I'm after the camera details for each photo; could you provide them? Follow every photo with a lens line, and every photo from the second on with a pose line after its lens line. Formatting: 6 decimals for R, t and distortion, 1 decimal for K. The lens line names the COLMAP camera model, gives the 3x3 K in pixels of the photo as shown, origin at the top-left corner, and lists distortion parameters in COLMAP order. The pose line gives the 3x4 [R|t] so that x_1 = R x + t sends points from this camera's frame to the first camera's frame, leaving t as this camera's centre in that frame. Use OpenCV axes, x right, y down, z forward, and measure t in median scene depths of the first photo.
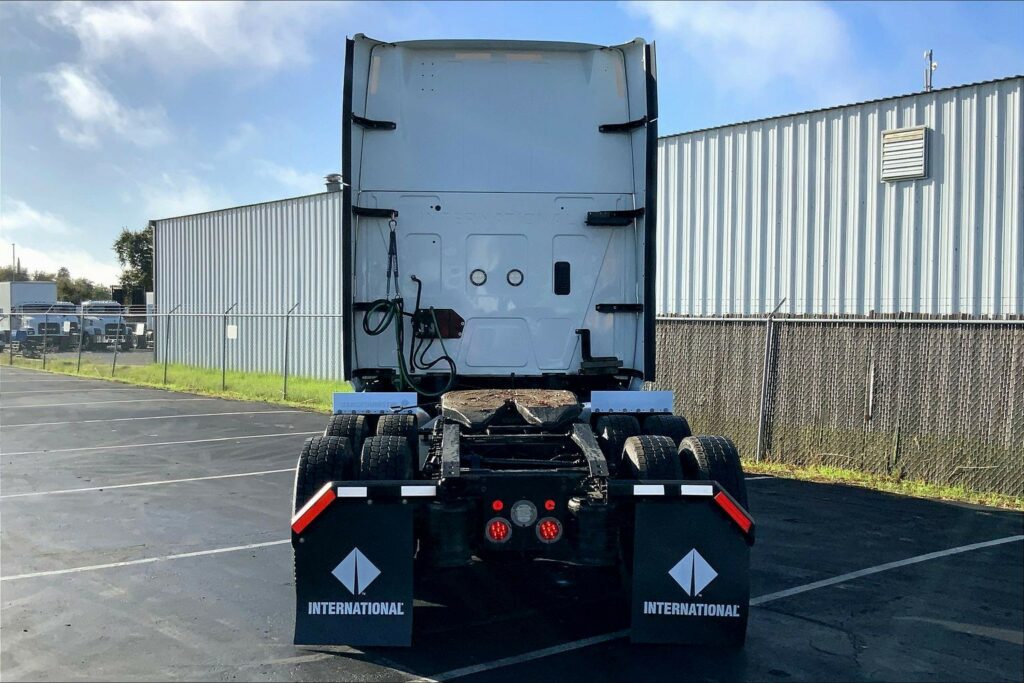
lens RADIAL K [[1100.8, 0, 512.0], [0, 1100.8, 341.5], [0, 0, 1]] dist [0.132661, 0.003014]
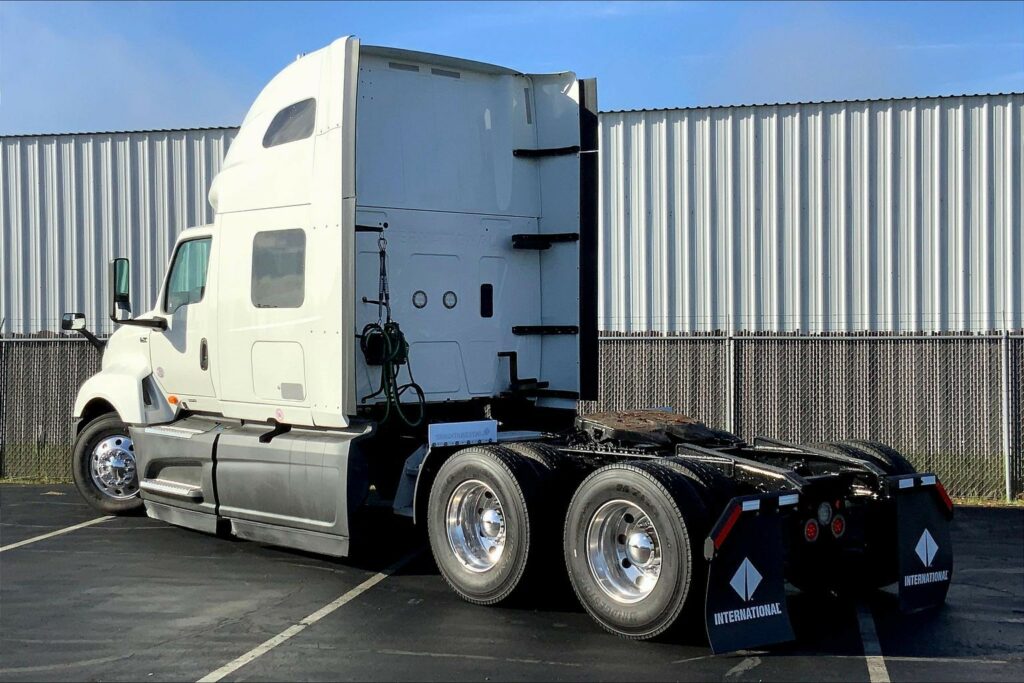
lens RADIAL K [[1257.8, 0, 435.8], [0, 1257.8, 342.2], [0, 0, 1]] dist [0.007826, 0.009068]
pose [[0.833678, -0.018637, 0.551936, -0.871396], [0.028412, 0.999554, -0.009165, -0.015401], [-0.551519, 0.023322, 0.833836, 0.123175]]
